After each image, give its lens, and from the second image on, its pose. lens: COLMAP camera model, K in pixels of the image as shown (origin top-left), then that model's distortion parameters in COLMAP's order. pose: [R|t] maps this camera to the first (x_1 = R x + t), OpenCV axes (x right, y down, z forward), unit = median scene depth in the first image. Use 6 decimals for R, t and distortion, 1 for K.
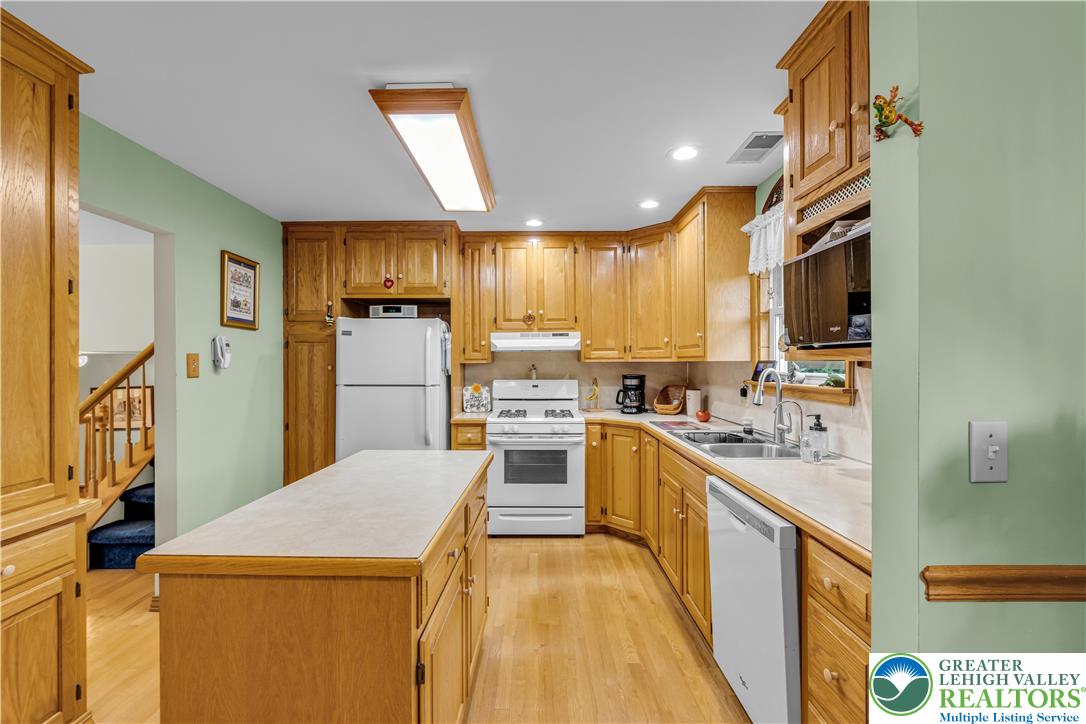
lens RADIAL K [[473.4, 0, 543.0], [0, 473.4, 362.0], [0, 0, 1]] dist [0.000836, 0.000362]
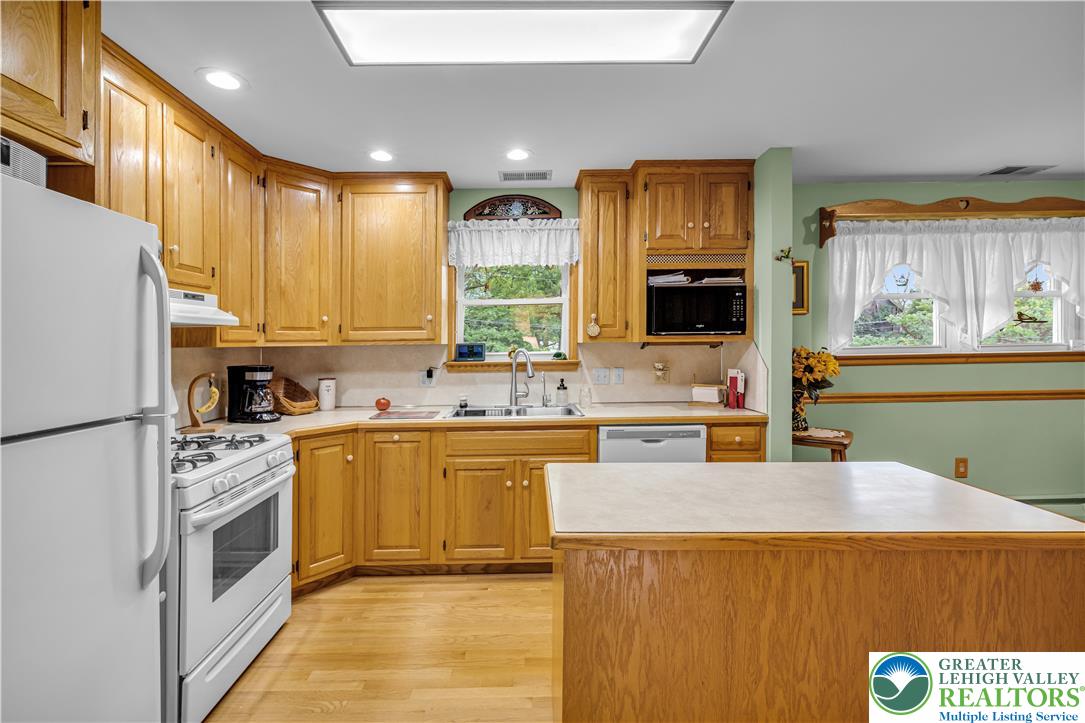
lens RADIAL K [[482.2, 0, 514.2], [0, 482.2, 347.9], [0, 0, 1]] dist [-0.001734, -0.000589]
pose [[-0.004977, -0.003698, 0.999981, -0.569631], [0.011396, 0.999928, 0.003755, 0.003425], [-0.999923, 0.011414, -0.004934, 0.700262]]
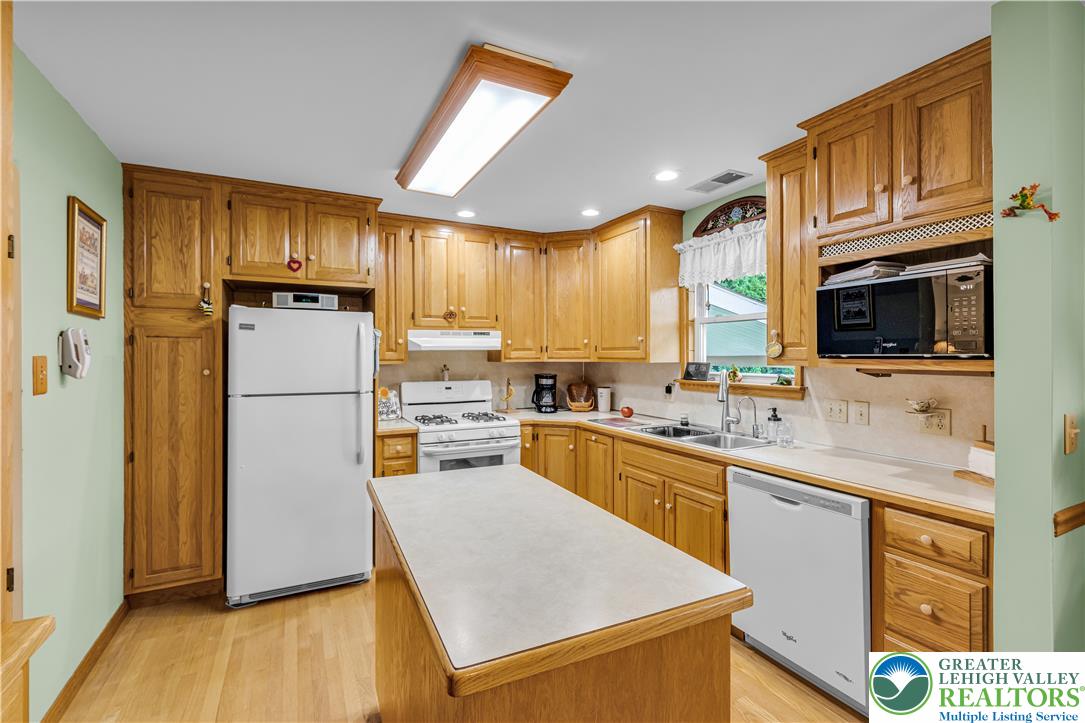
lens RADIAL K [[475.9, 0, 542.5], [0, 475.9, 355.4], [0, 0, 1]] dist [-0.000573, -0.000065]
pose [[0.891701, 0.002166, 0.452620, -0.316576], [-0.001886, 0.999998, -0.001071, -0.014413], [-0.452622, 0.000101, 0.891703, 0.099986]]
